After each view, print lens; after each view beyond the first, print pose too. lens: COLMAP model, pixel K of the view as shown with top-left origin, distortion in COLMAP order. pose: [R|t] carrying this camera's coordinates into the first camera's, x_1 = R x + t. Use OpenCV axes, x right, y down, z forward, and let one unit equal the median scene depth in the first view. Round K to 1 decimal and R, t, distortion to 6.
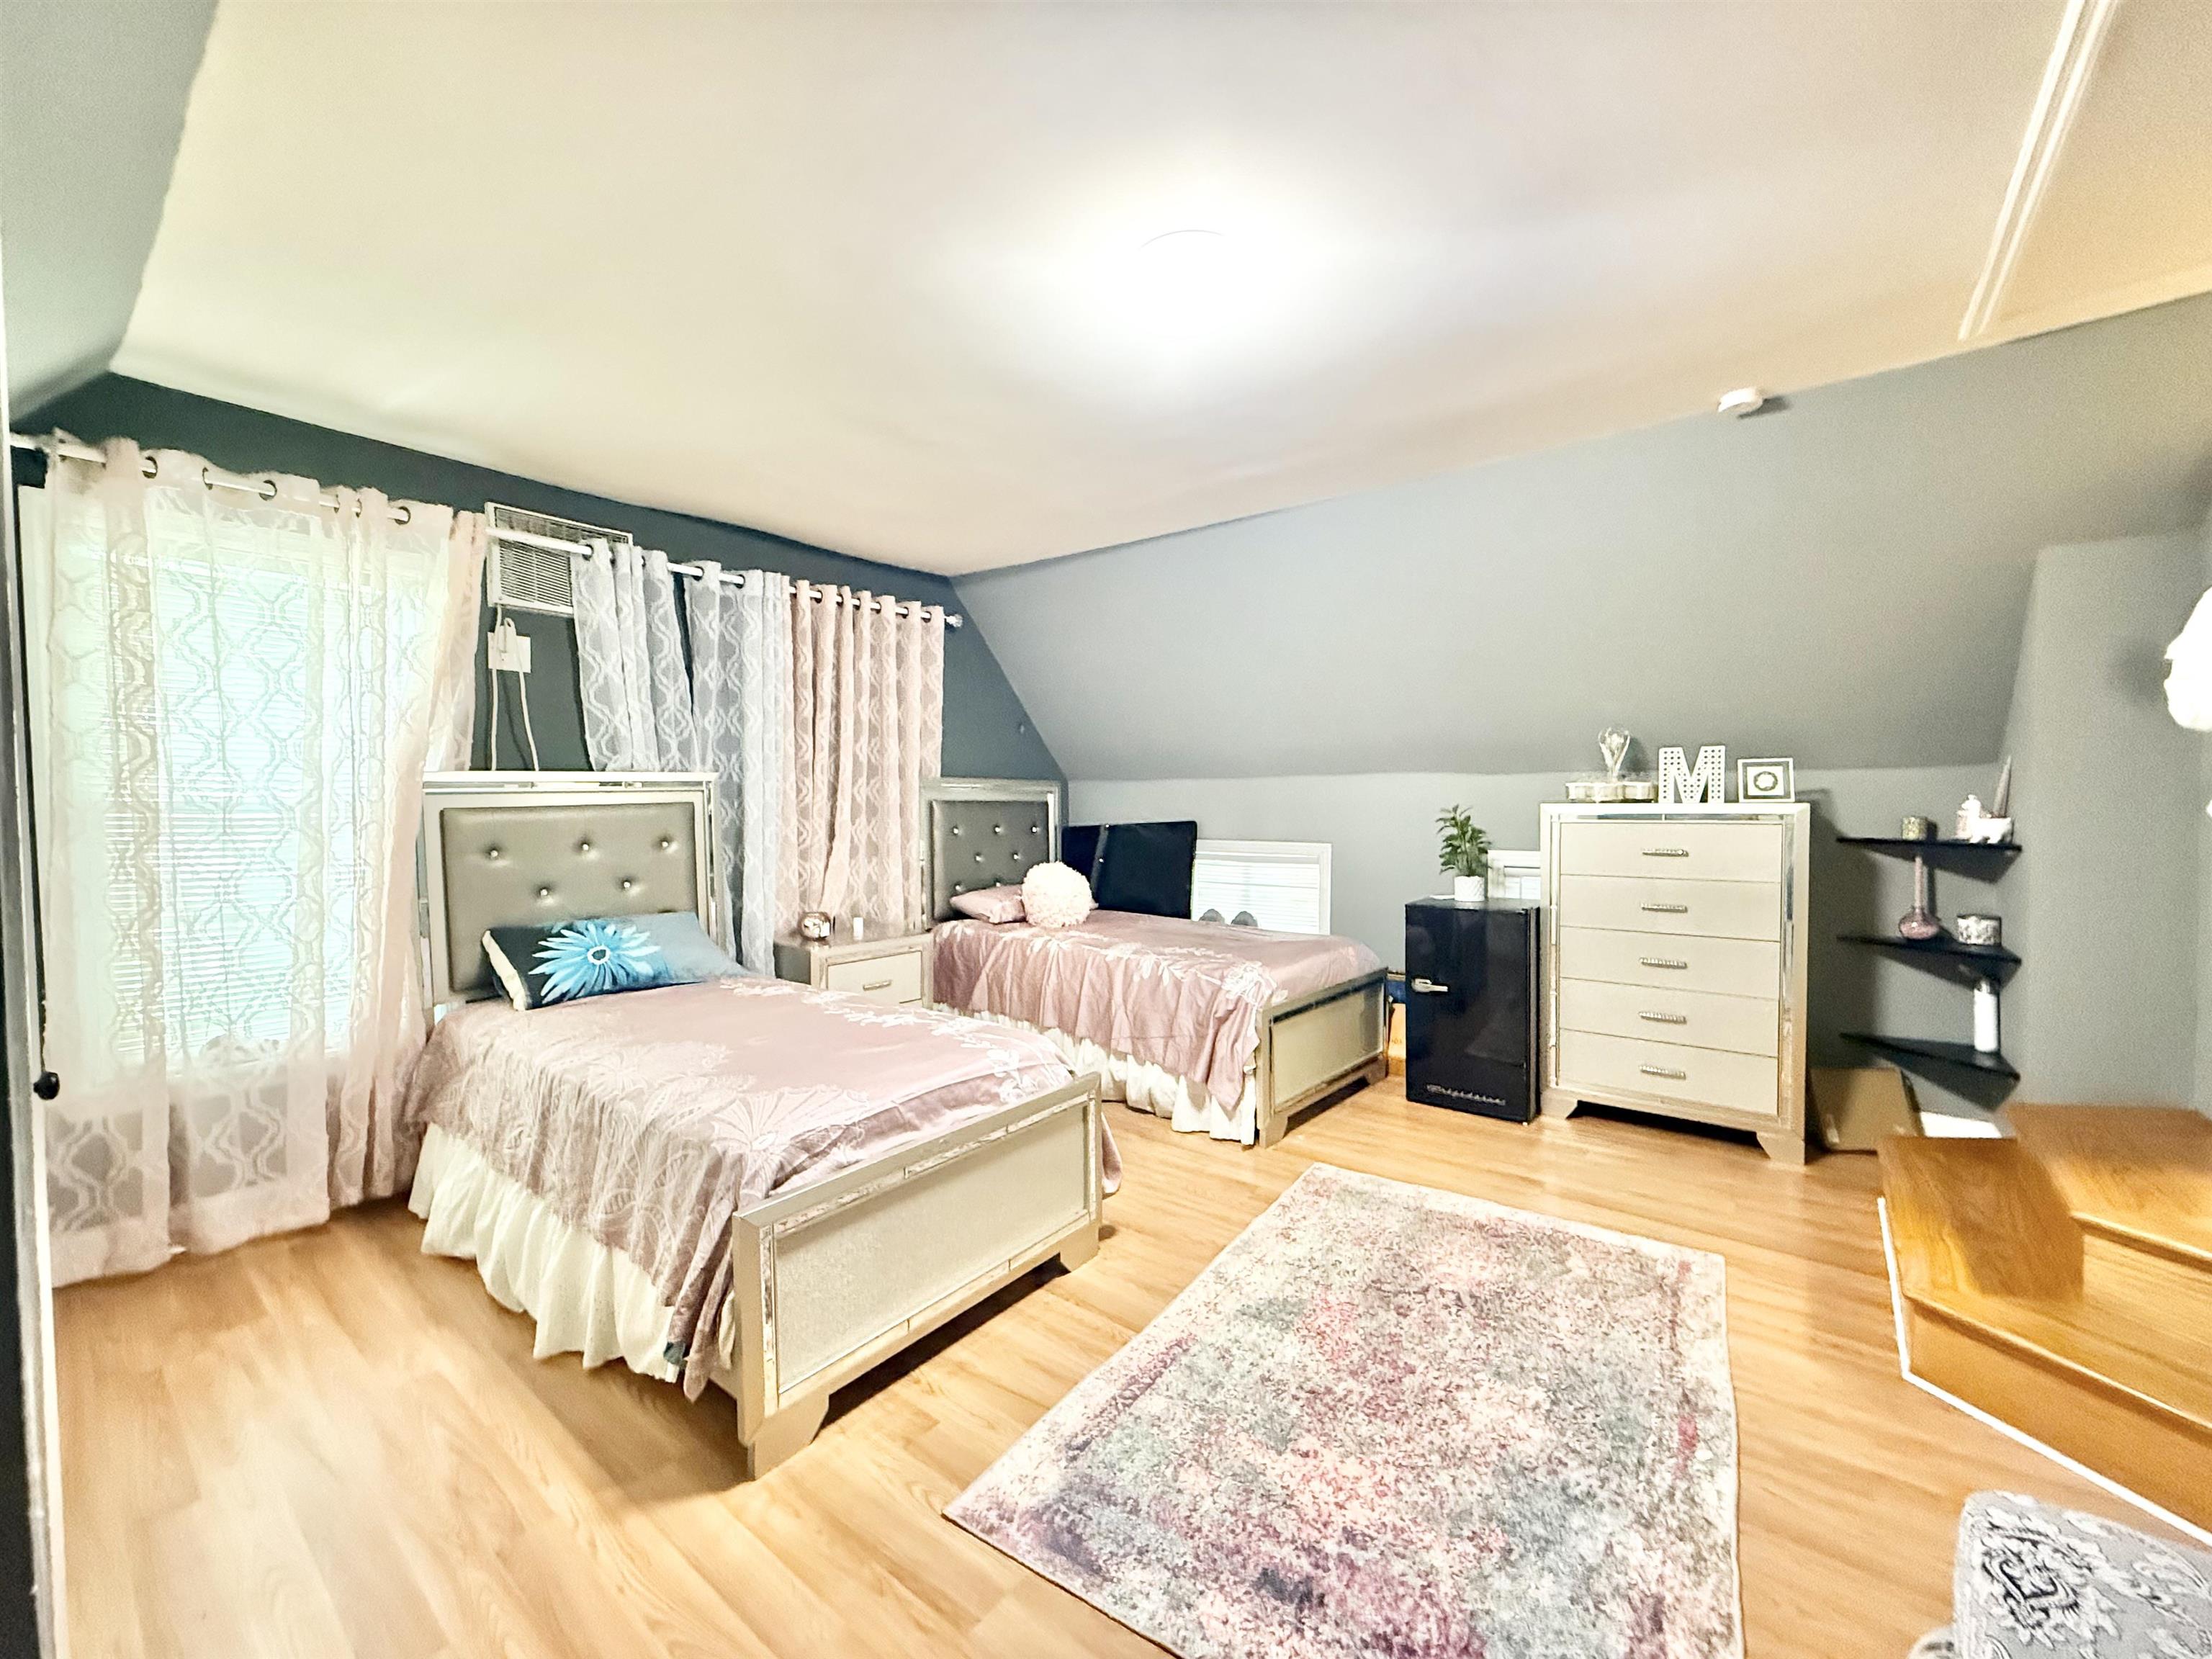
lens RADIAL K [[878.3, 0, 1098.1], [0, 878.3, 823.6], [0, 0, 1]] dist [-0.002099, 0.000704]
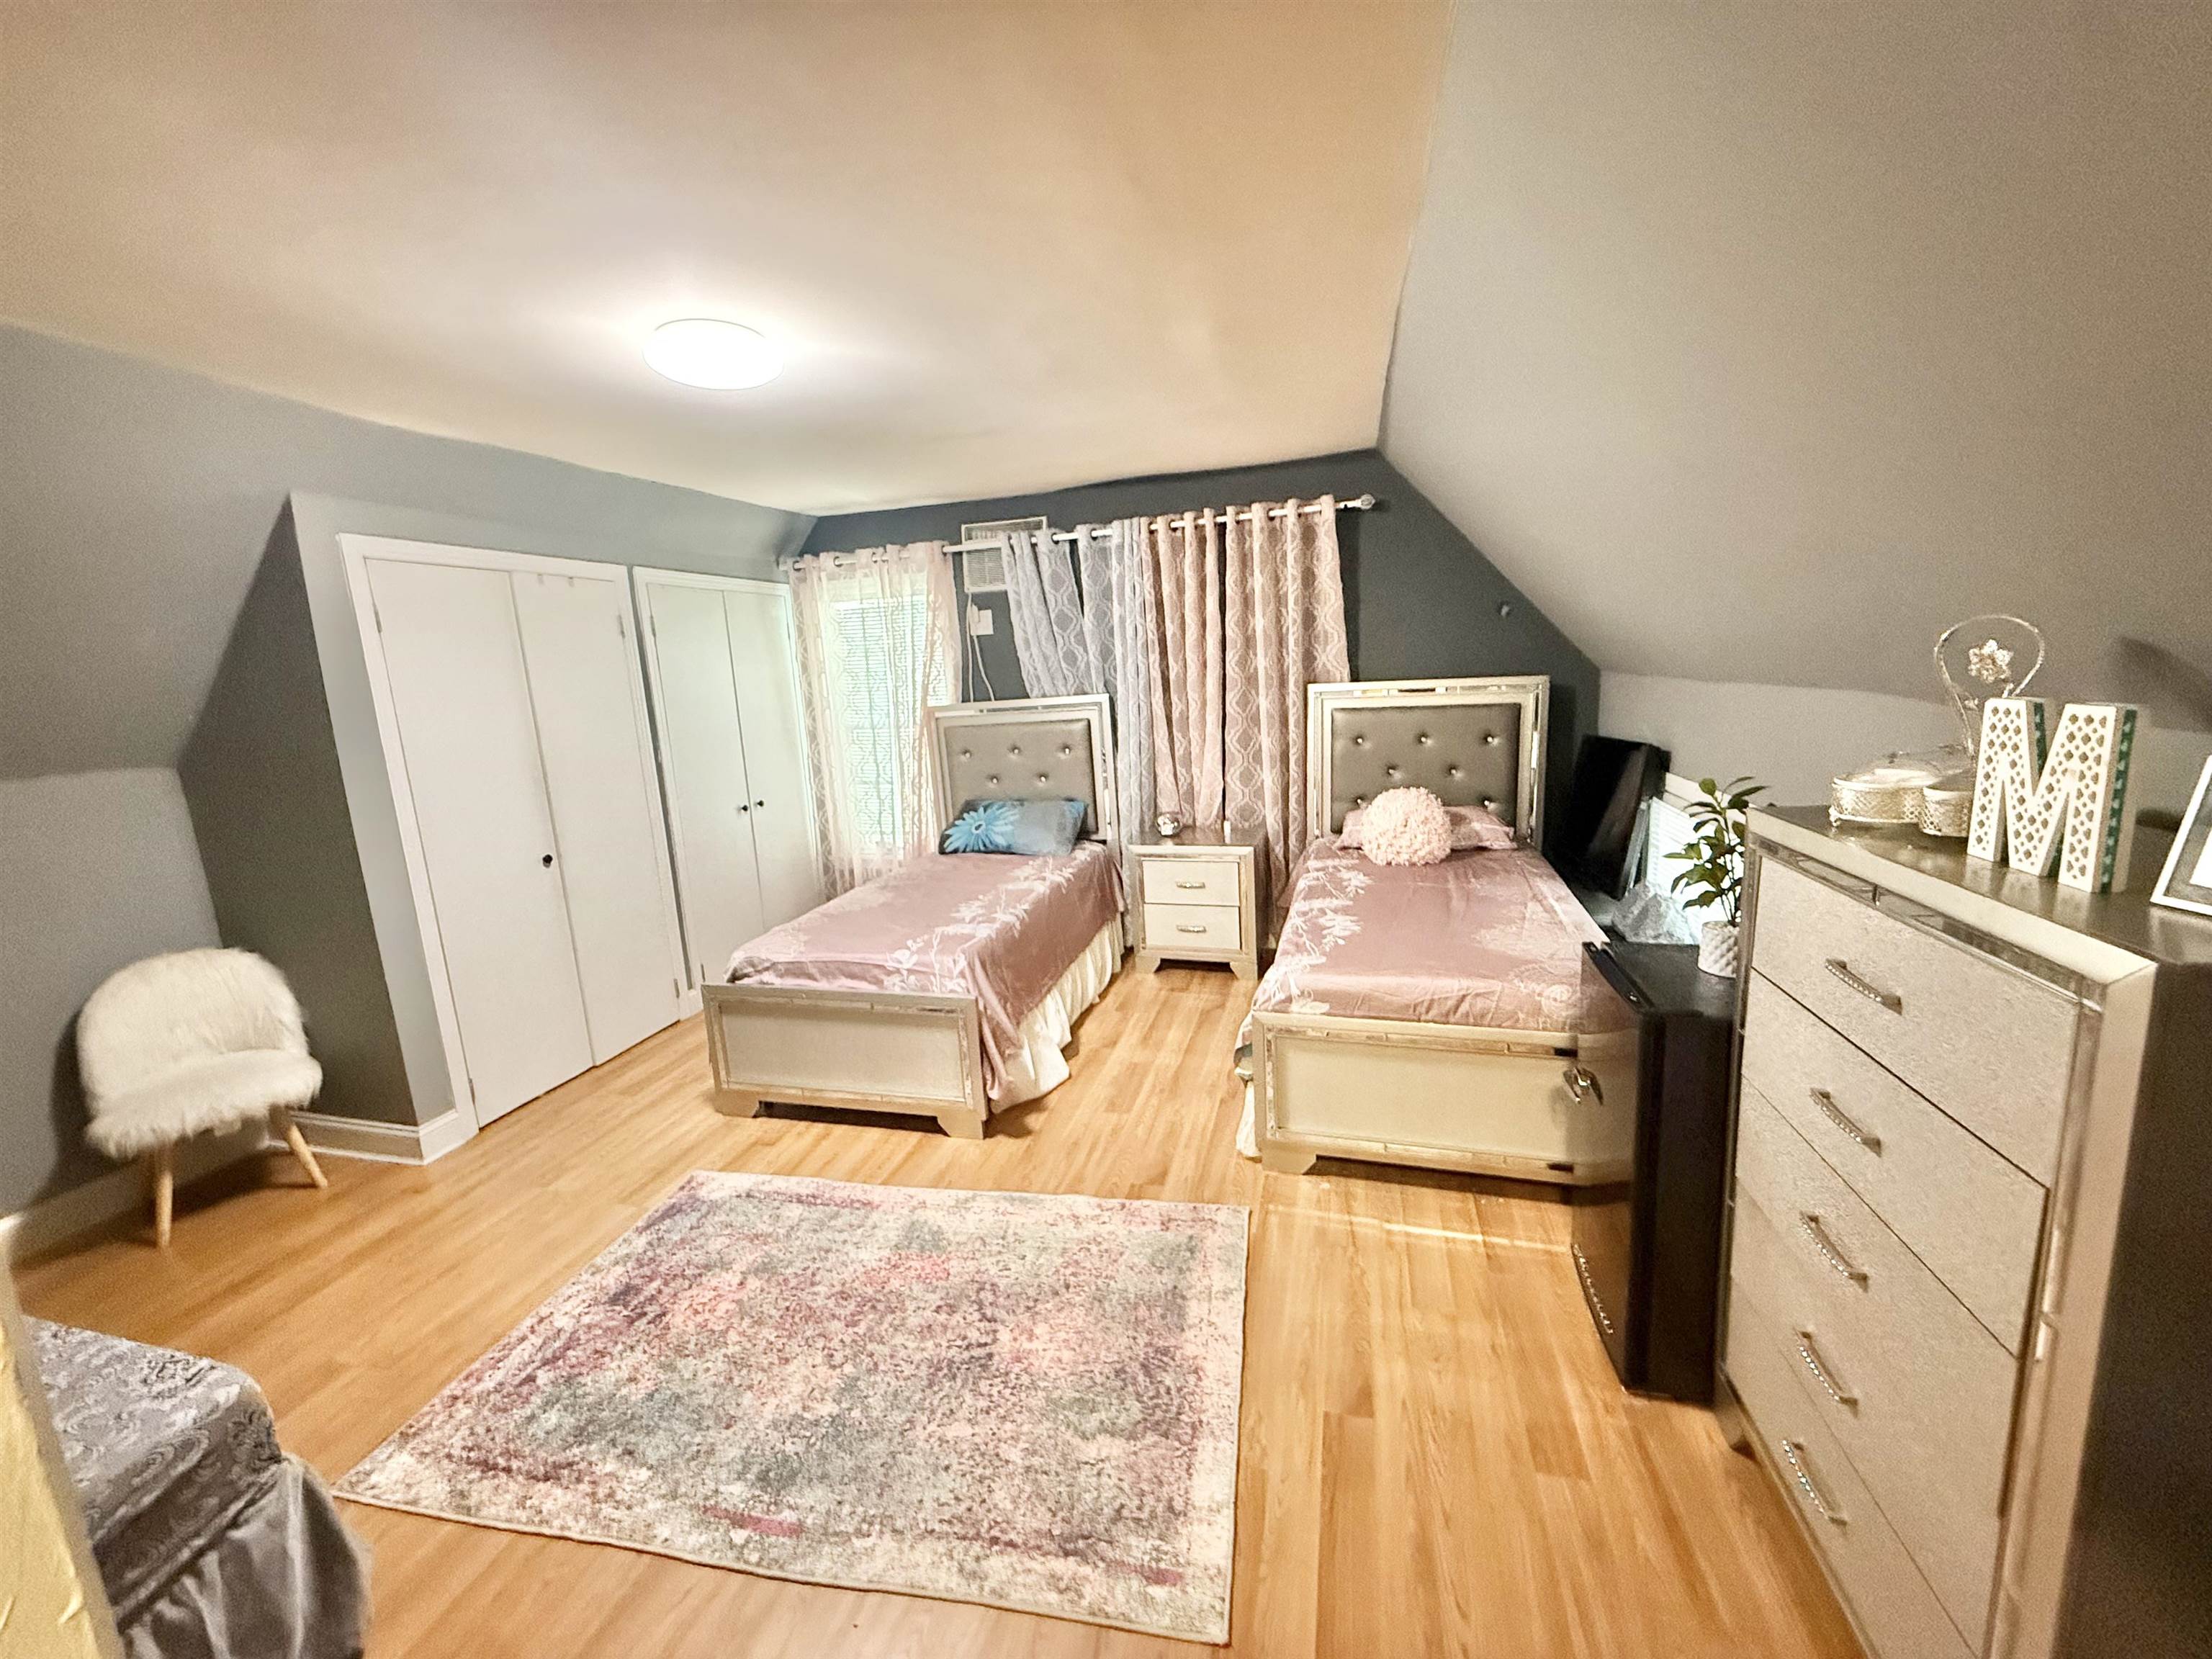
lens RADIAL K [[878.3, 0, 1102.6], [0, 878.3, 829.1], [0, 0, 1]] dist [-0.002099, 0.000704]
pose [[0.396224, 0.154339, -0.905089, 1.147756], [0.028092, 0.983271, 0.179969, -0.149123], [0.917724, -0.096734, 0.385260, 0.766483]]
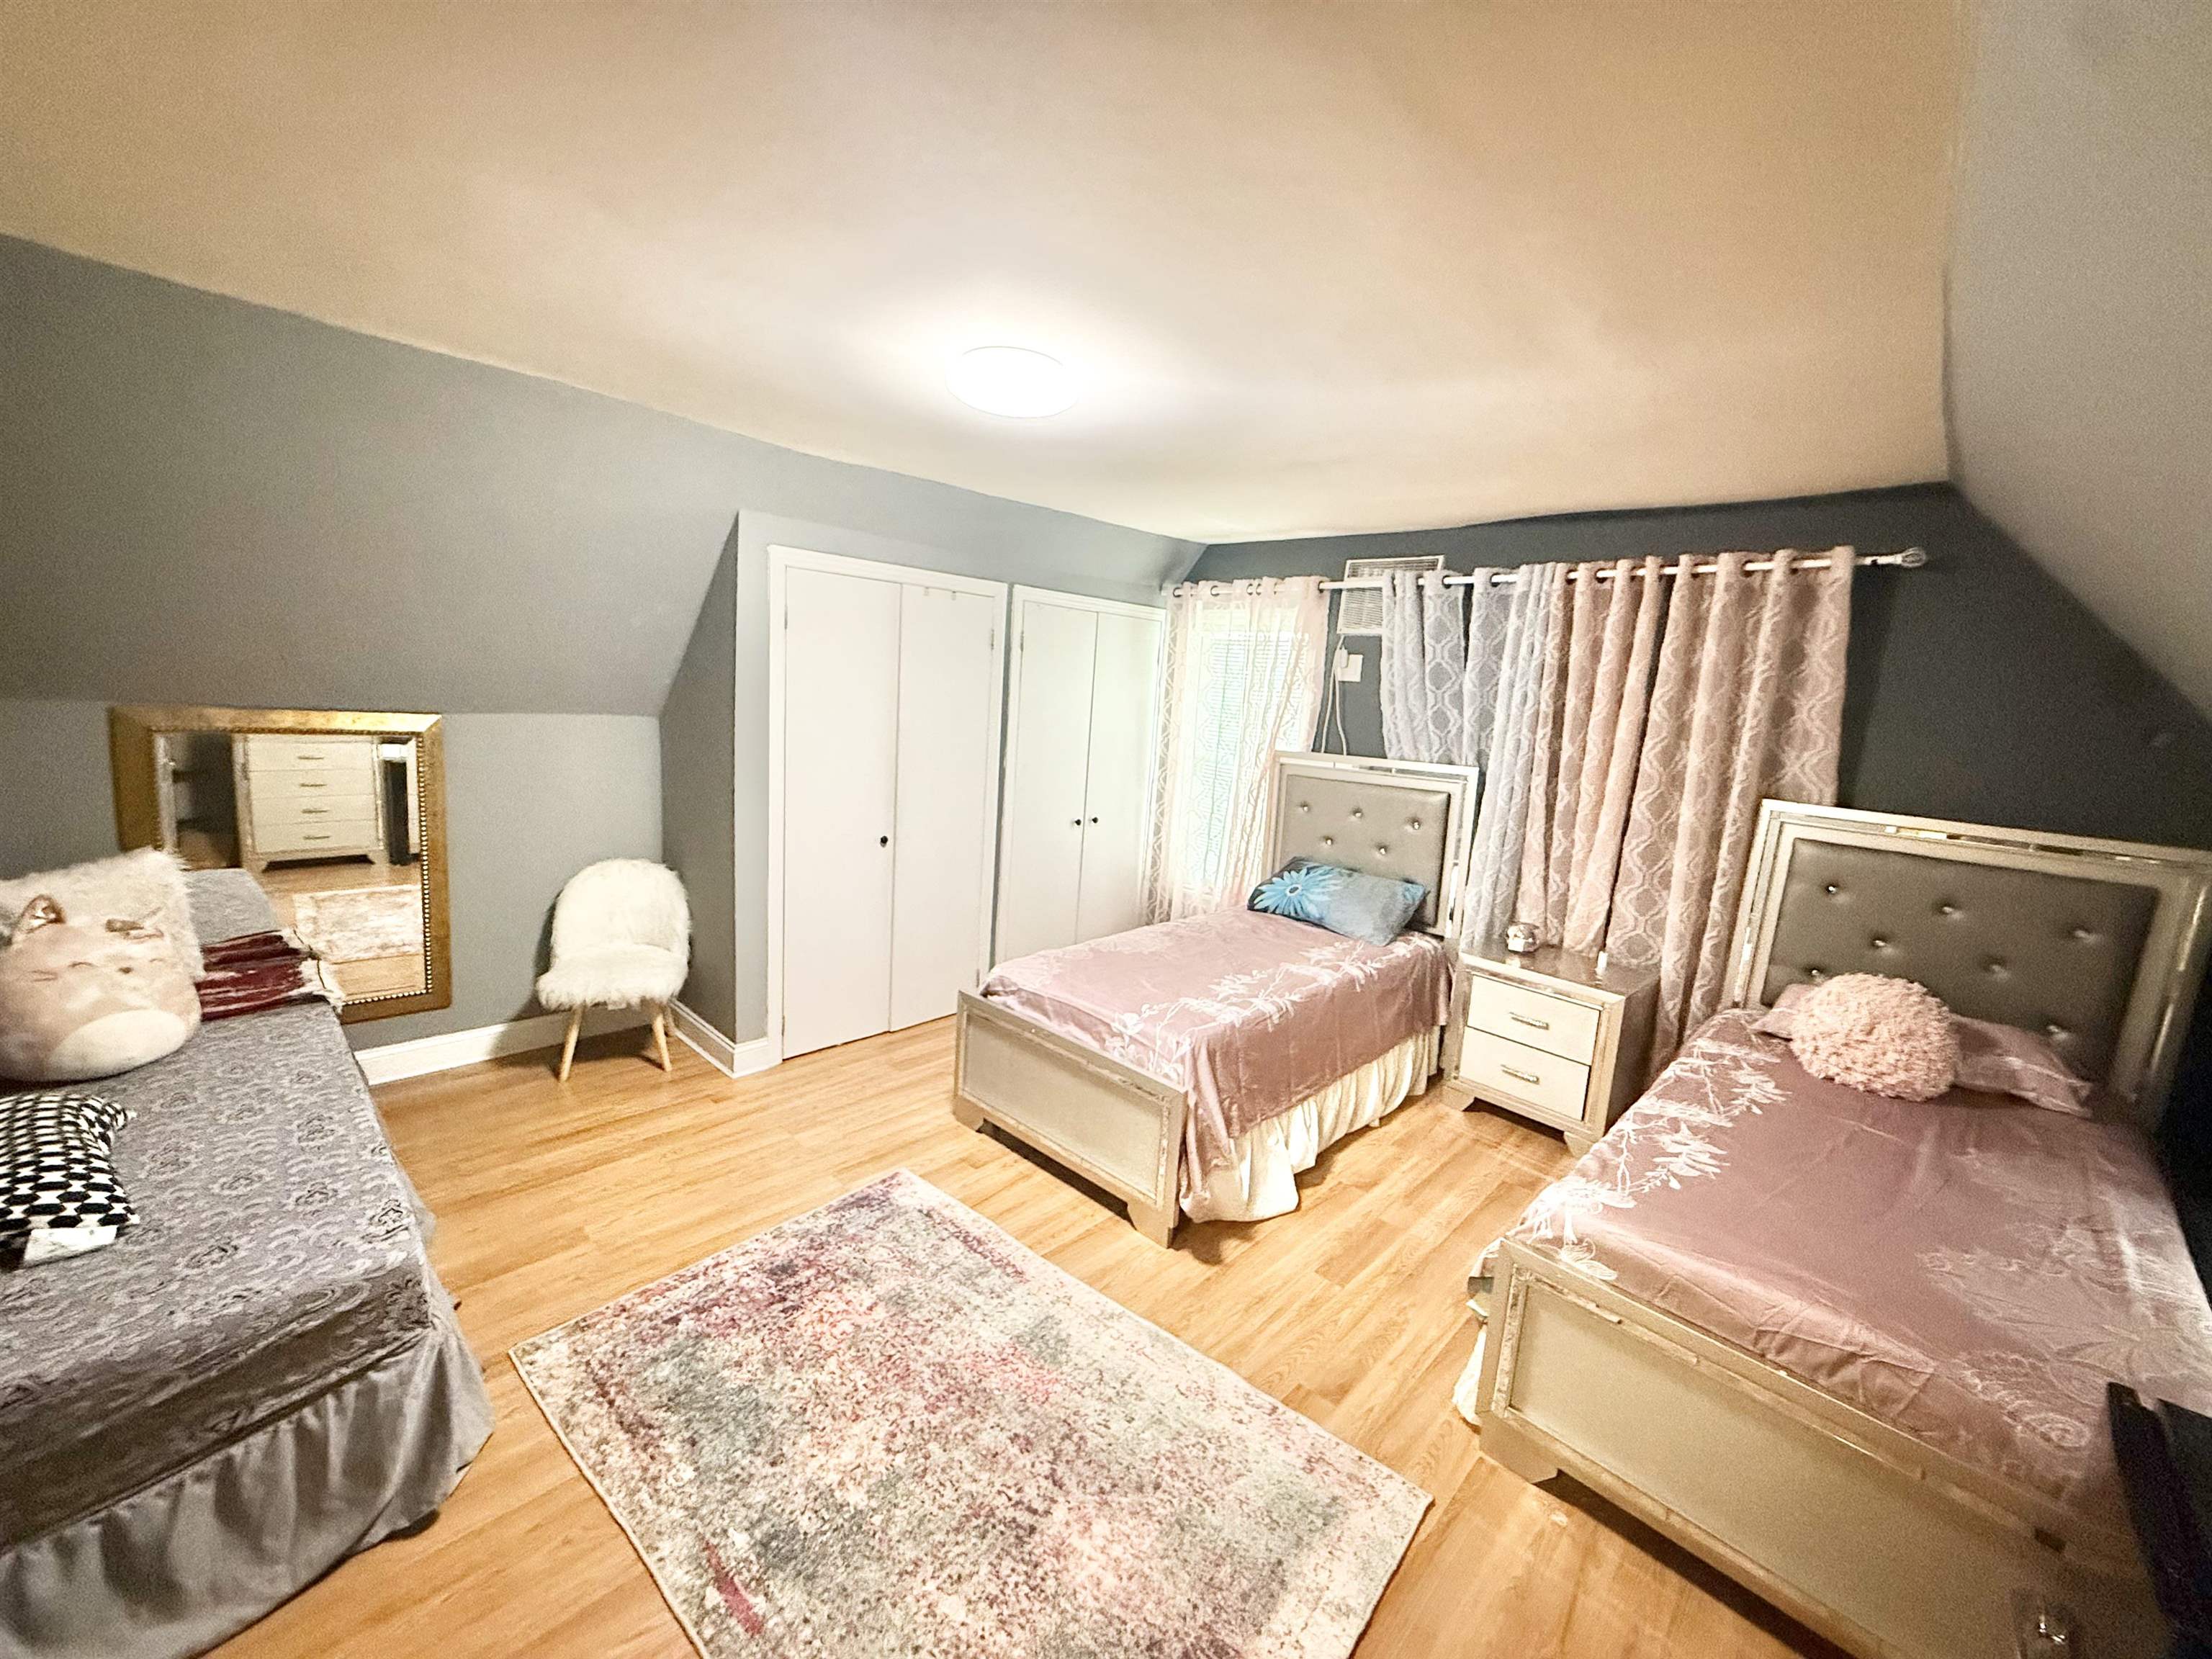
lens RADIAL K [[878.3, 0, 1104.4], [0, 878.3, 832.8], [0, 0, 1]] dist [-0.002099, 0.000704]
pose [[-0.086077, 0.165366, -0.982469, 1.025612], [-0.090781, 0.980725, 0.173026, -0.194972], [0.992144, 0.104083, -0.069406, 0.997034]]
